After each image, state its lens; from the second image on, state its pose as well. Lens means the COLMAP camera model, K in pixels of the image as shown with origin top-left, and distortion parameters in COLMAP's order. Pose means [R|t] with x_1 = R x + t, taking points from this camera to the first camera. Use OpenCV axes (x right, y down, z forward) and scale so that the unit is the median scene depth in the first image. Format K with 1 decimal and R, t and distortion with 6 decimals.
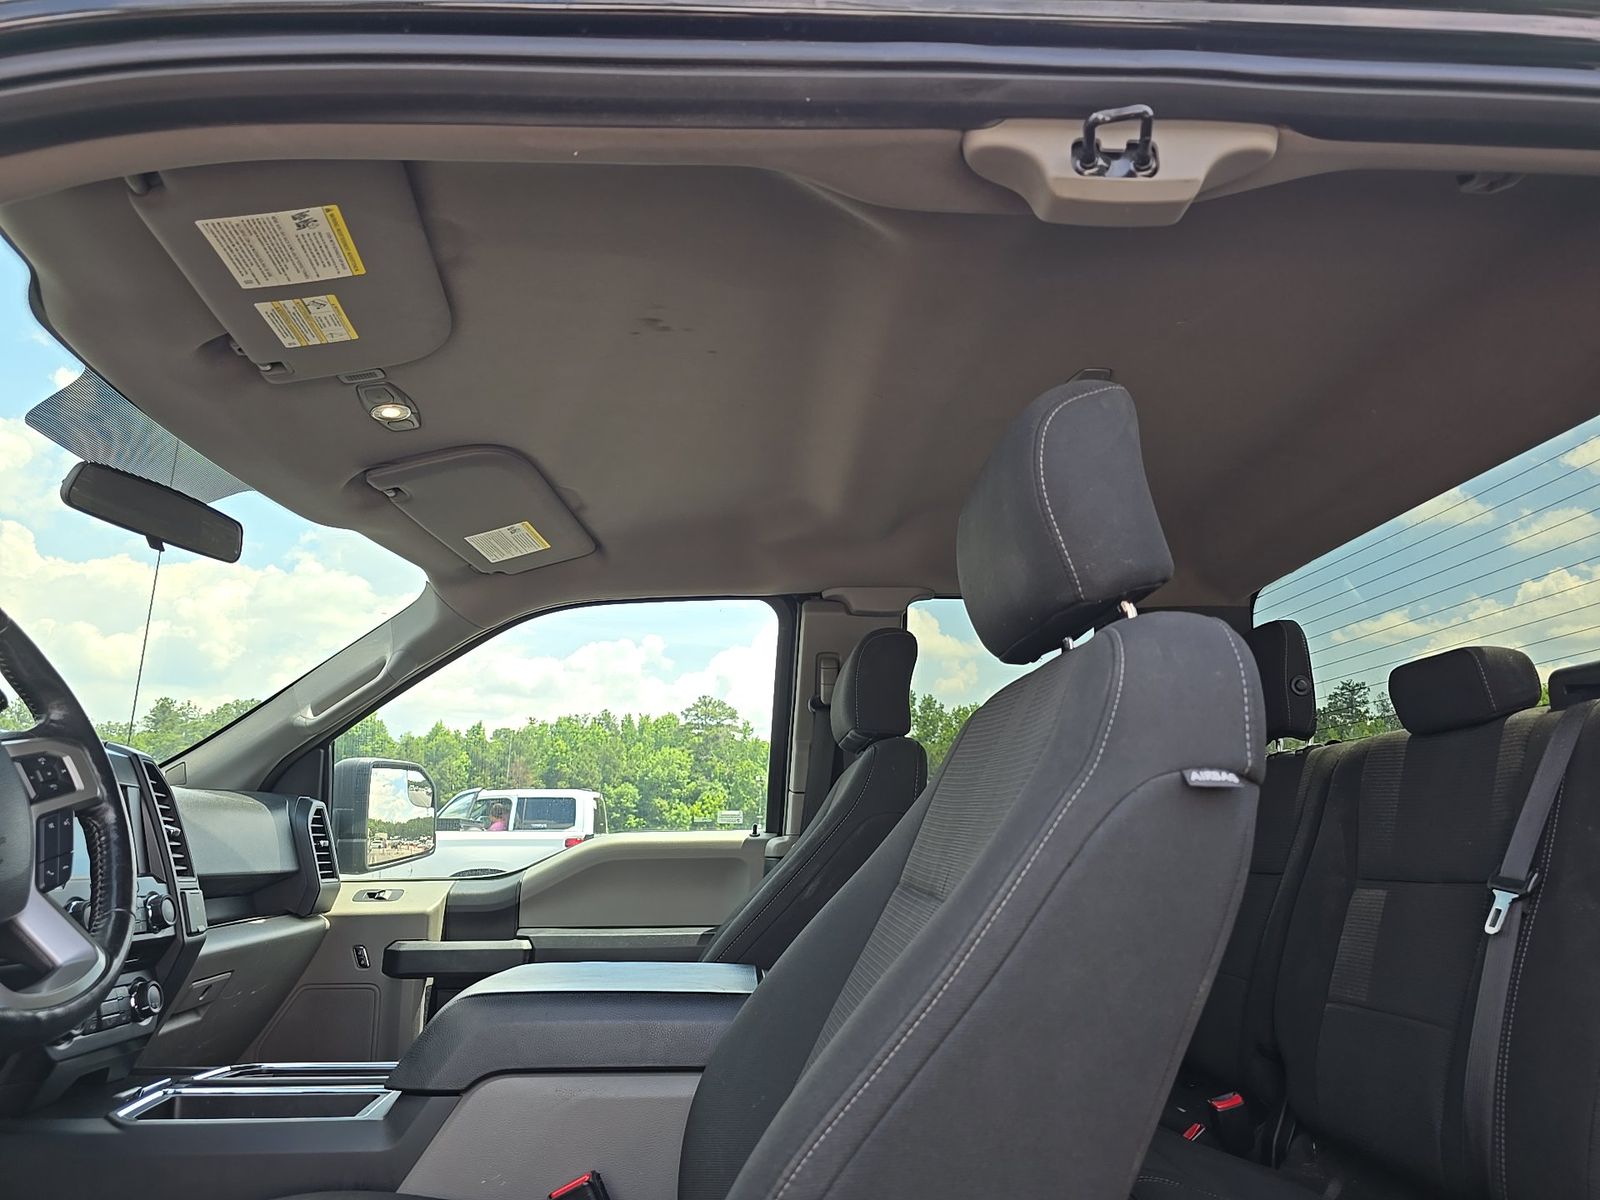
lens RADIAL K [[1066.0, 0, 810.0], [0, 1066.0, 623.0], [0, 0, 1]] dist [0.041726, -0.040095]
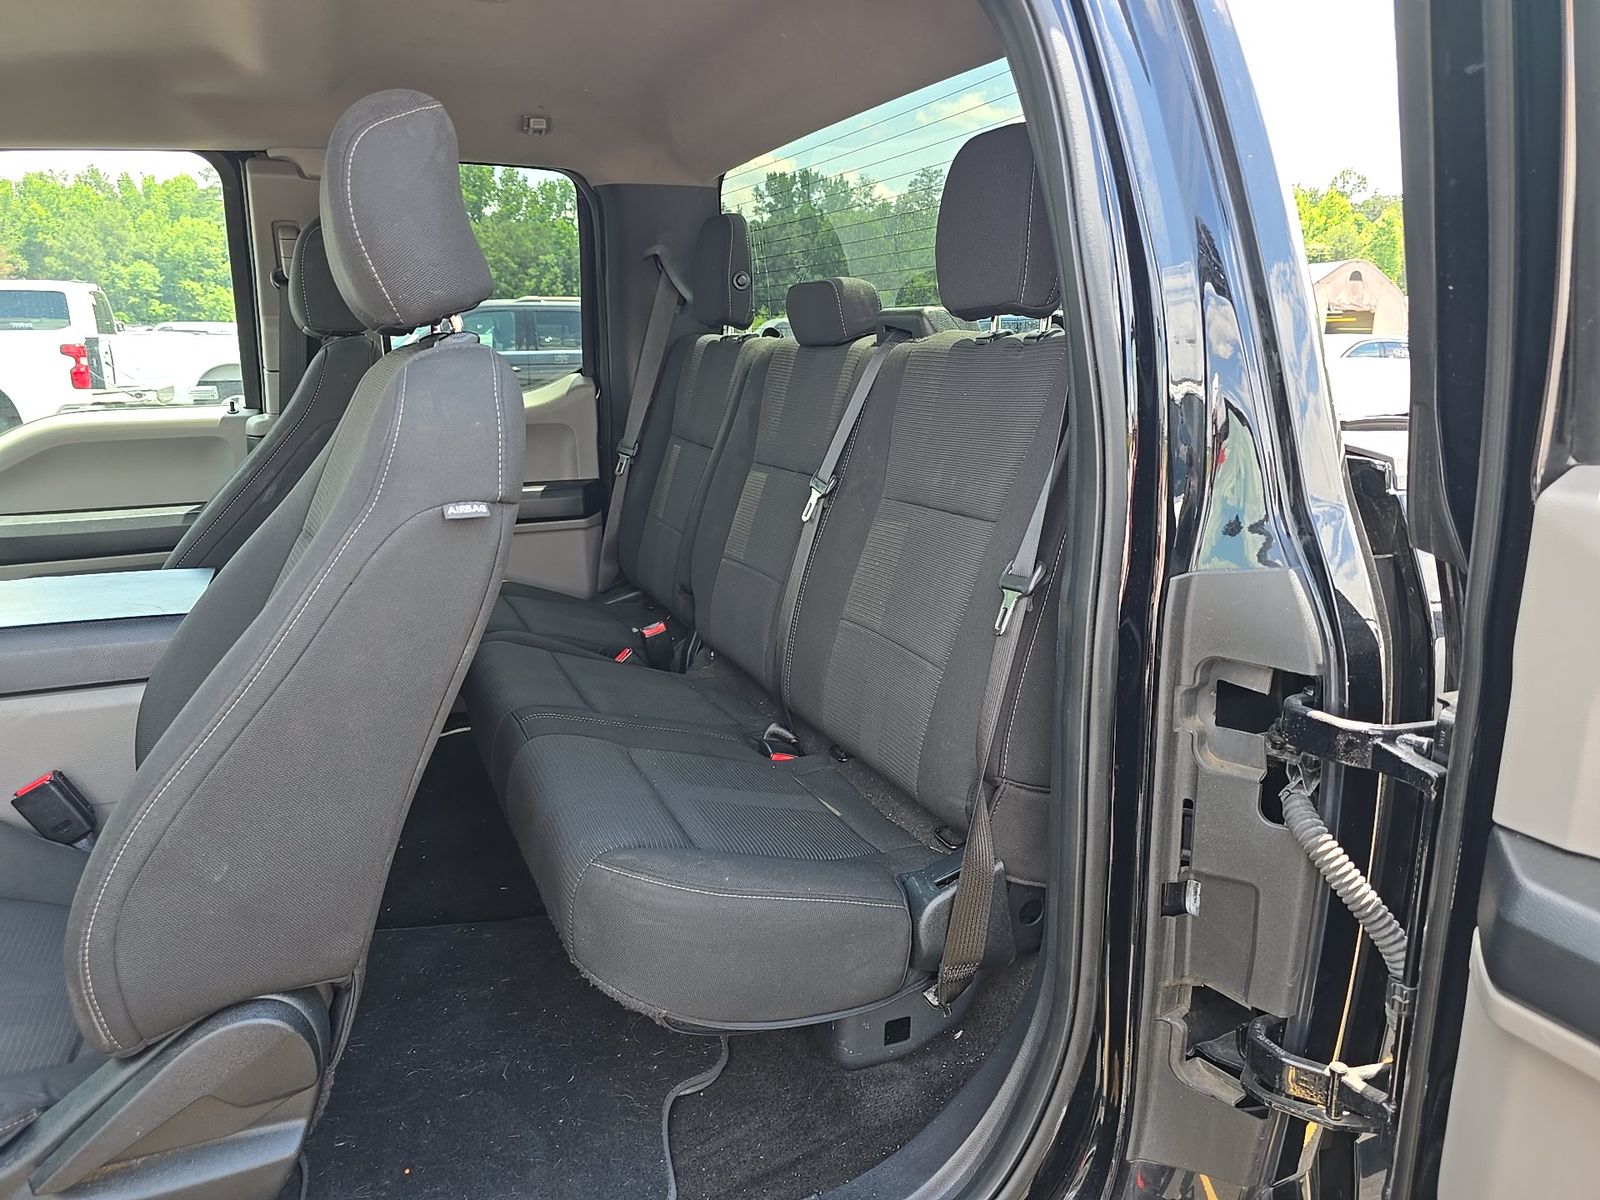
lens RADIAL K [[1066.0, 0, 806.6], [0, 1066.0, 622.2], [0, 0, 1]] dist [0.041726, -0.040095]
pose [[0.935723, -0.096677, 0.339229, 0.098162], [-0.067058, 0.895414, 0.440156, -0.111183], [-0.346304, -0.434612, 0.831376, -0.101826]]
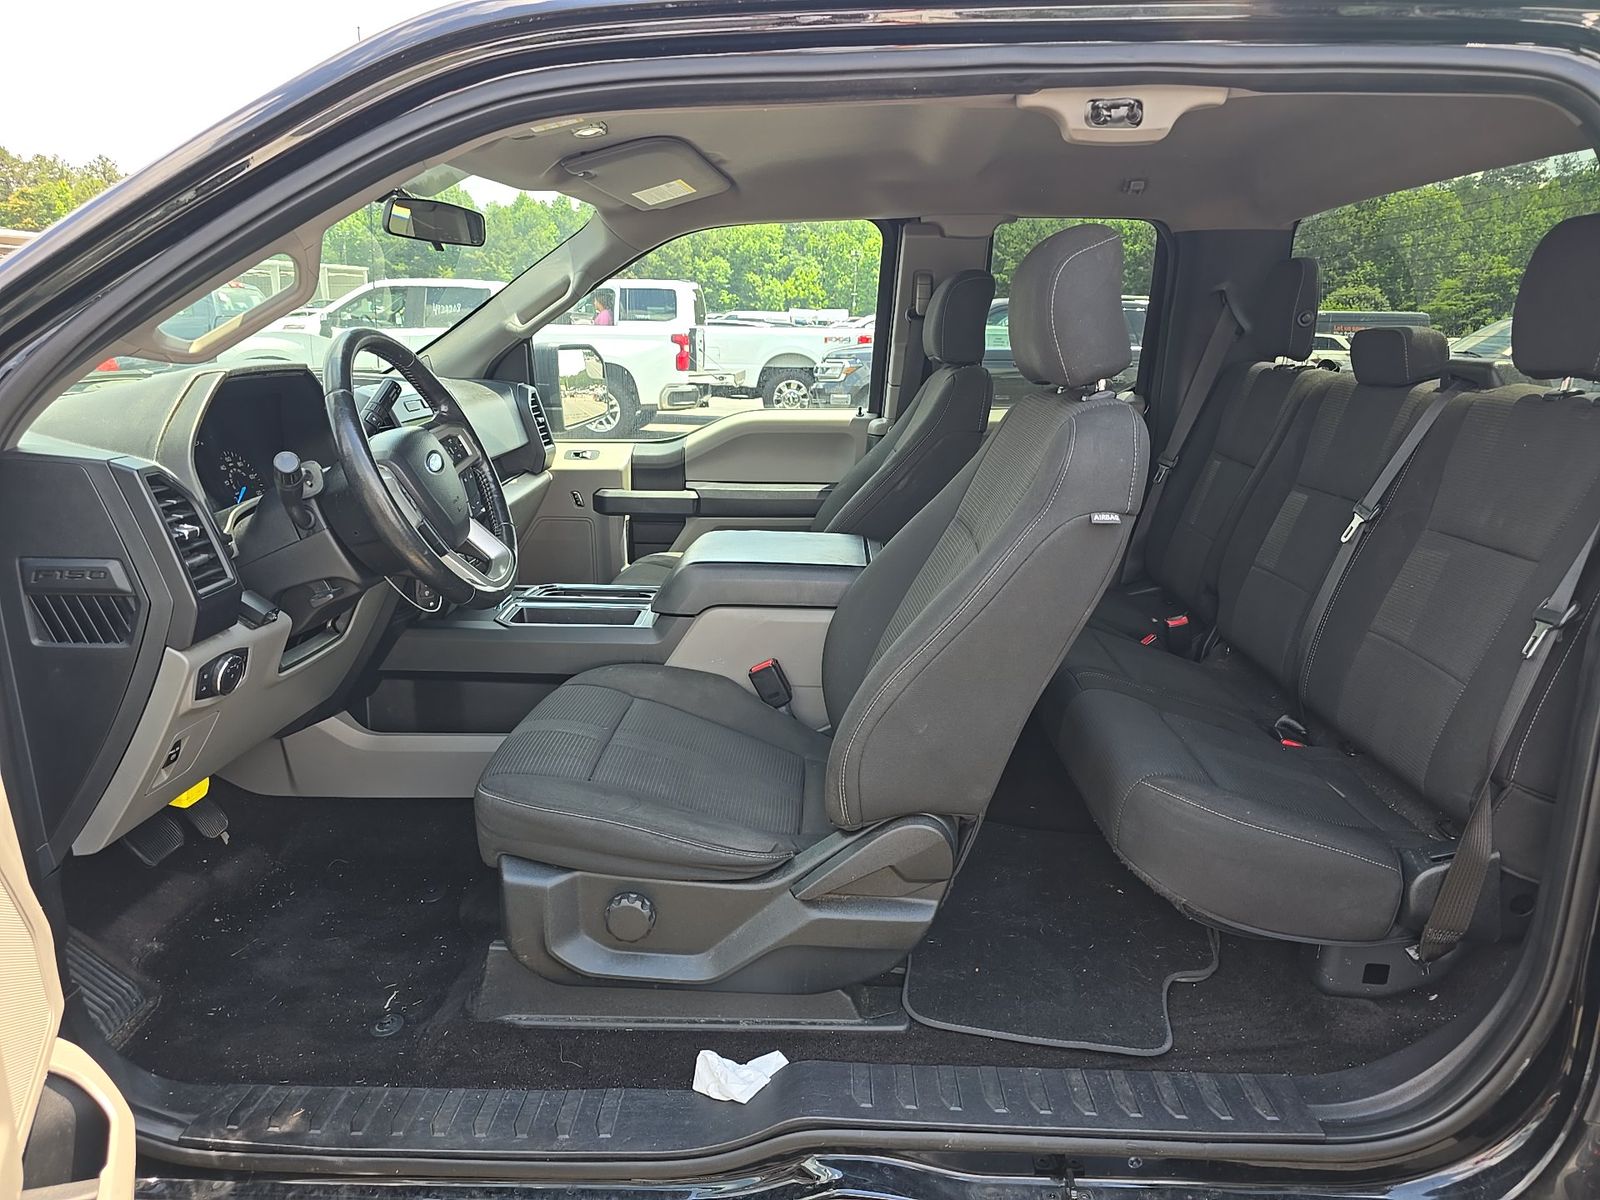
lens RADIAL K [[1066.0, 0, 806.5], [0, 1066.0, 622.5], [0, 0, 1]] dist [0.041726, -0.040095]
pose [[0.996051, 0.032202, -0.082734, -0.001656], [0.009716, 0.886764, 0.462120, -0.193556], [0.088247, -0.461099, 0.882950, -0.283386]]
